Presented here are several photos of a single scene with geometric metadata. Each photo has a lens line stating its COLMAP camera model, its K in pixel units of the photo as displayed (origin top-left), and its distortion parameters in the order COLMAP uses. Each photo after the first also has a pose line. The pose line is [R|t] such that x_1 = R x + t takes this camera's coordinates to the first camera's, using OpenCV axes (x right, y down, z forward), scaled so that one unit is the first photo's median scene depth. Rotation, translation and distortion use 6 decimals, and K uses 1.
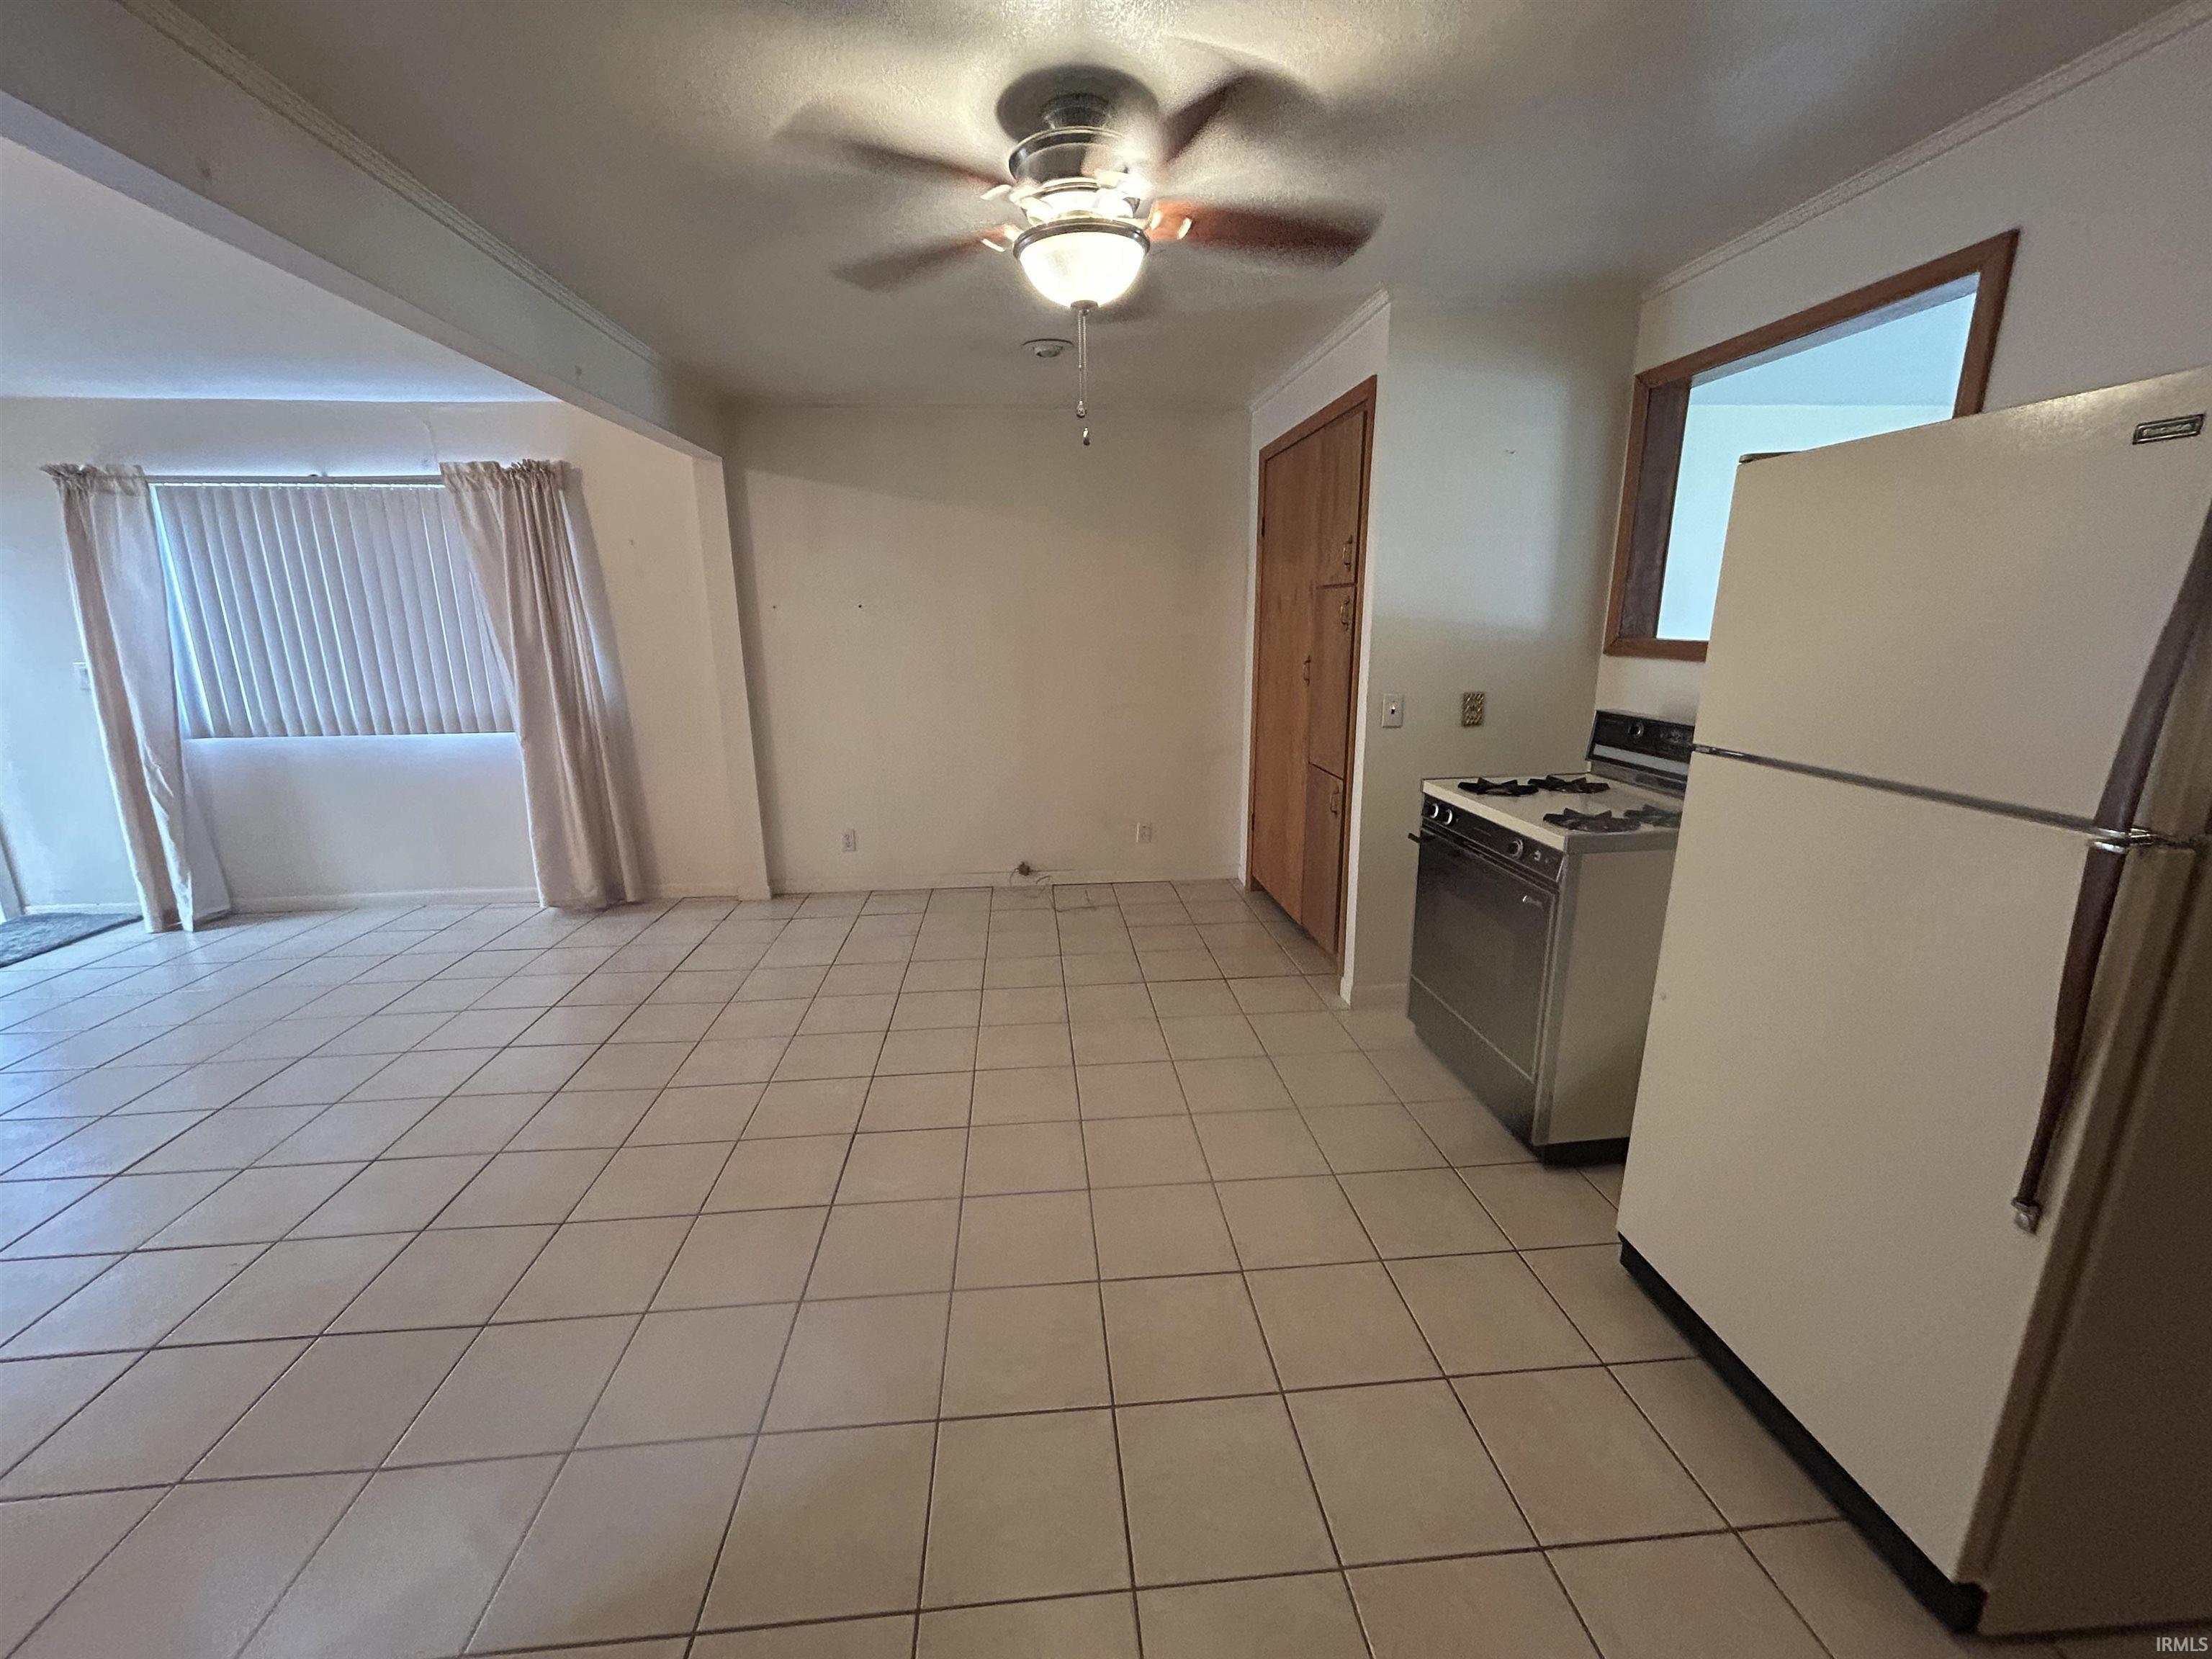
lens RADIAL K [[895.4, 0, 1097.7], [0, 895.4, 837.3], [0, 0, 1]] dist [-0.003597, 0.000189]
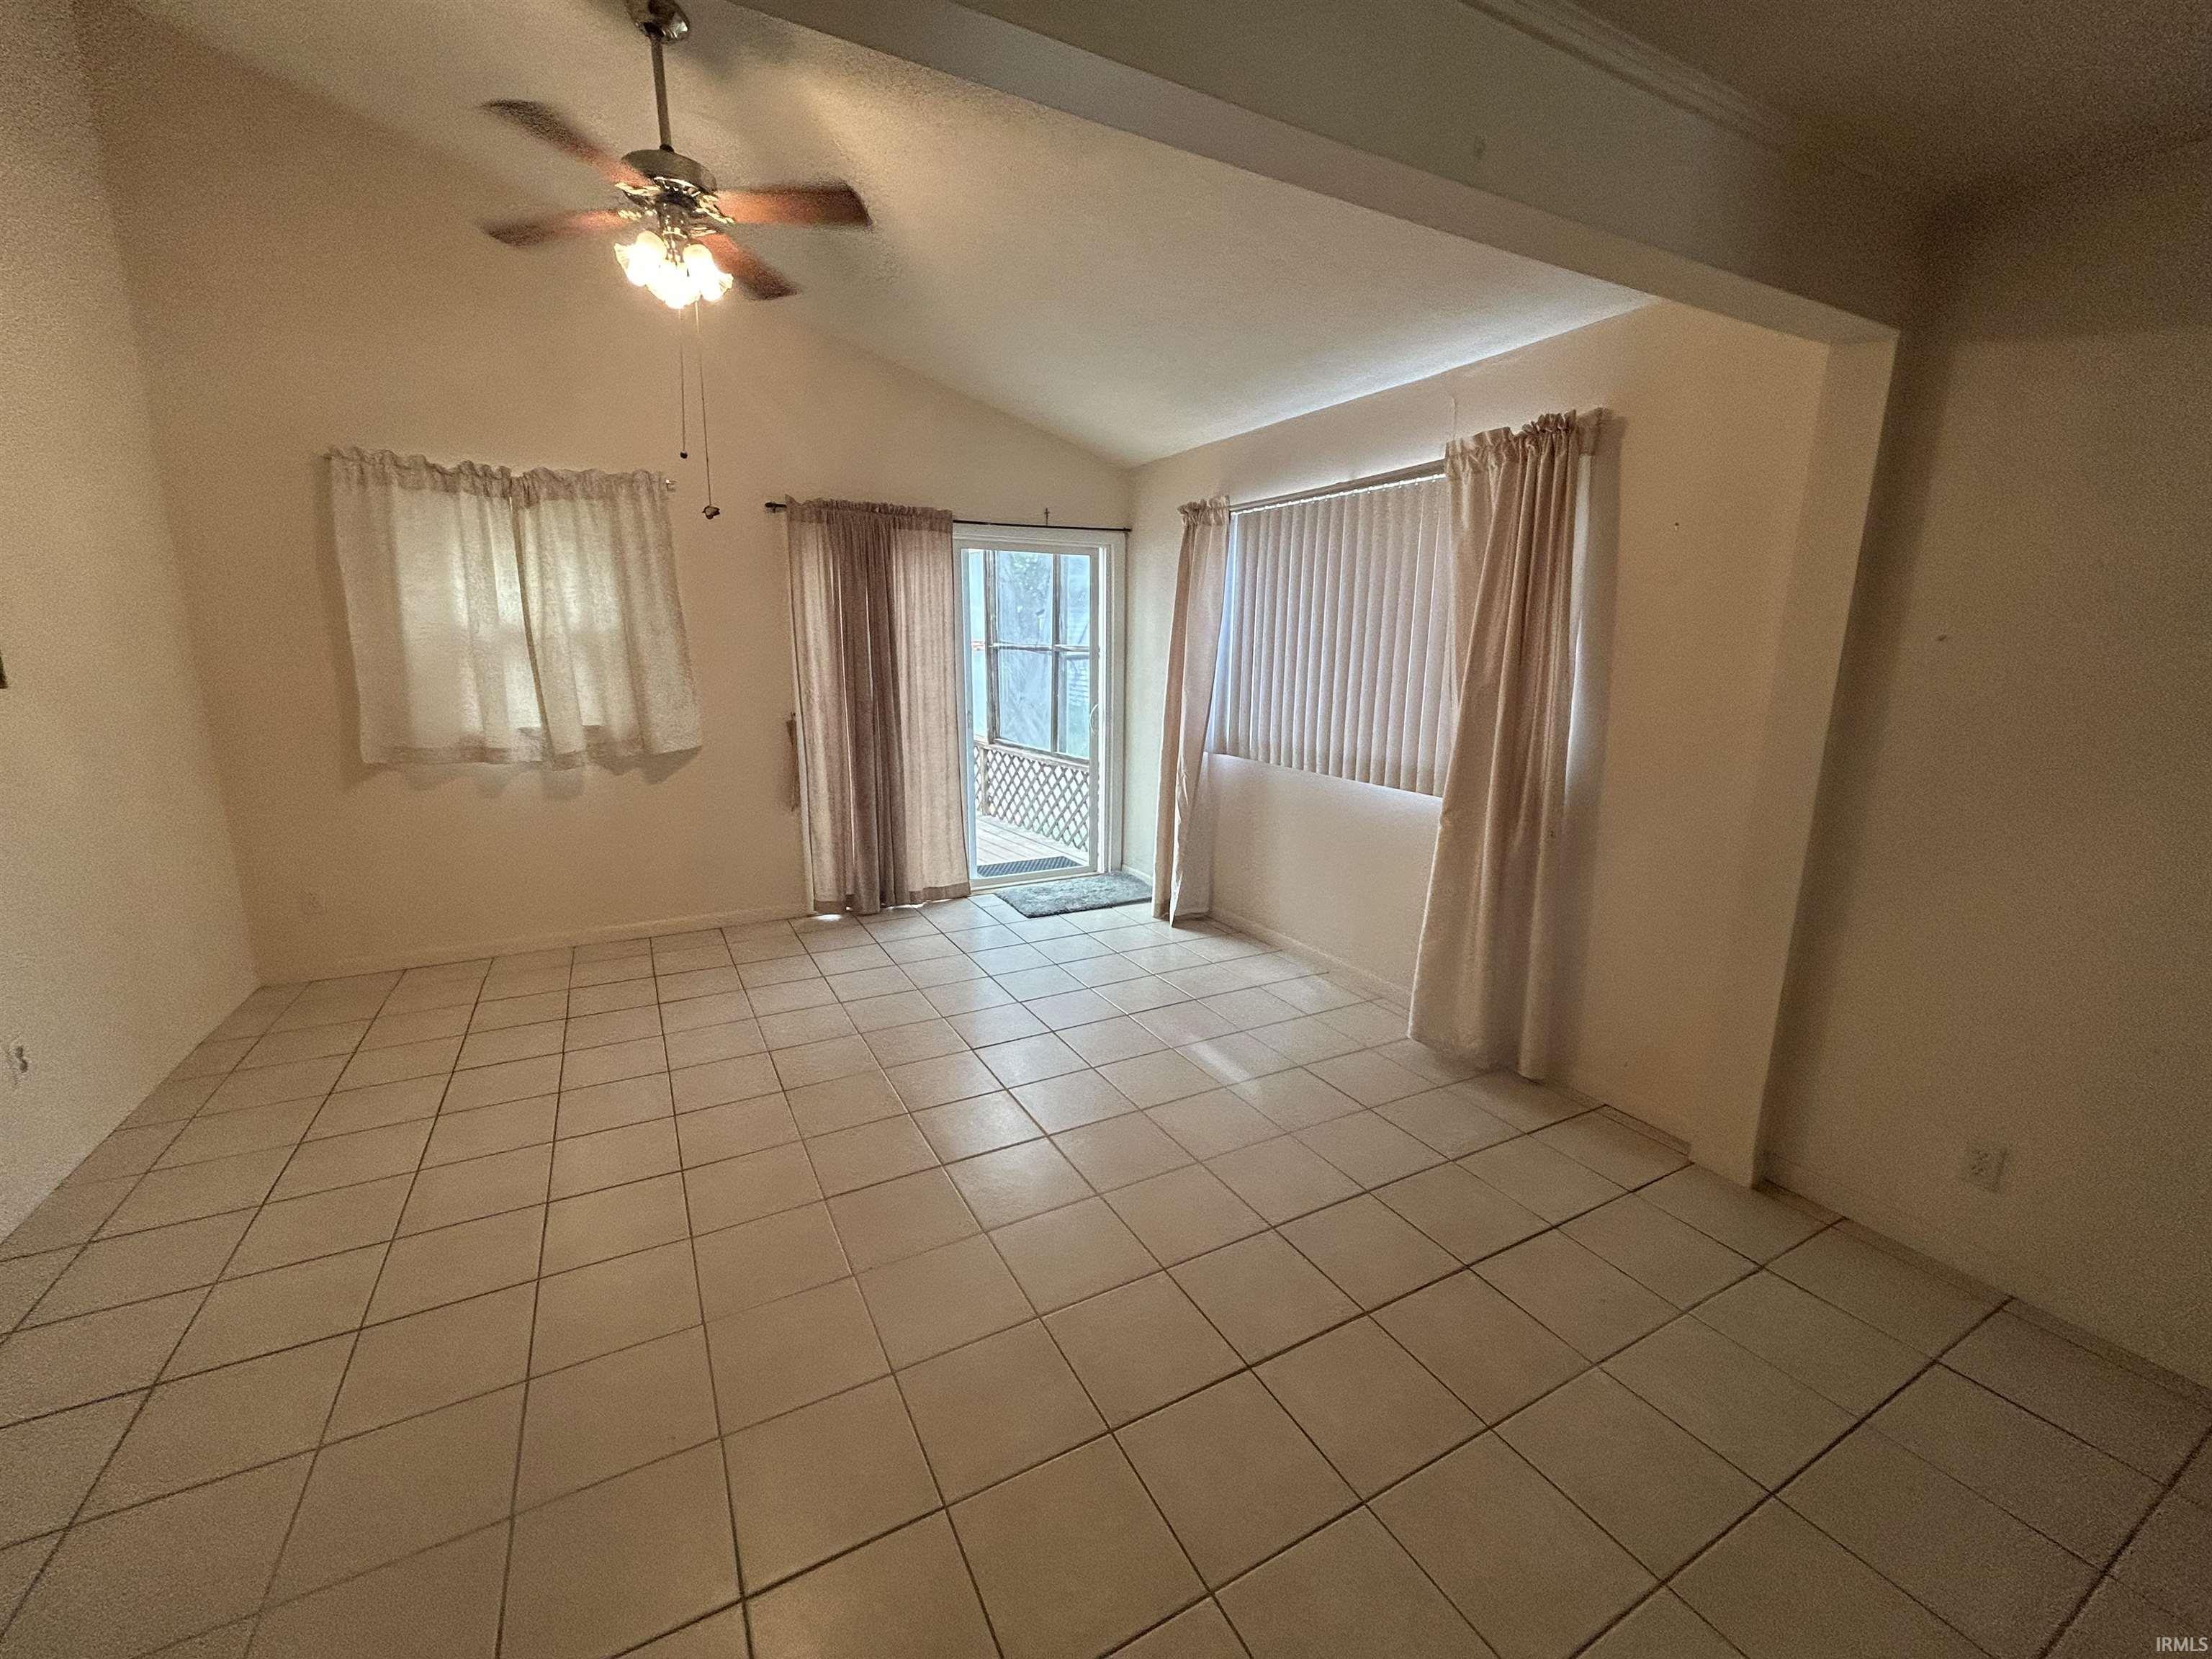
lens RADIAL K [[883.7, 0, 1106.0], [0, 883.7, 829.5], [0, 0, 1]] dist [-0.010494, -0.000177]
pose [[0.397863, 0.207921, -0.893574, -0.117456], [-0.242397, 0.963194, 0.116193, -0.120911], [0.884844, 0.170371, 0.433619, 0.478548]]
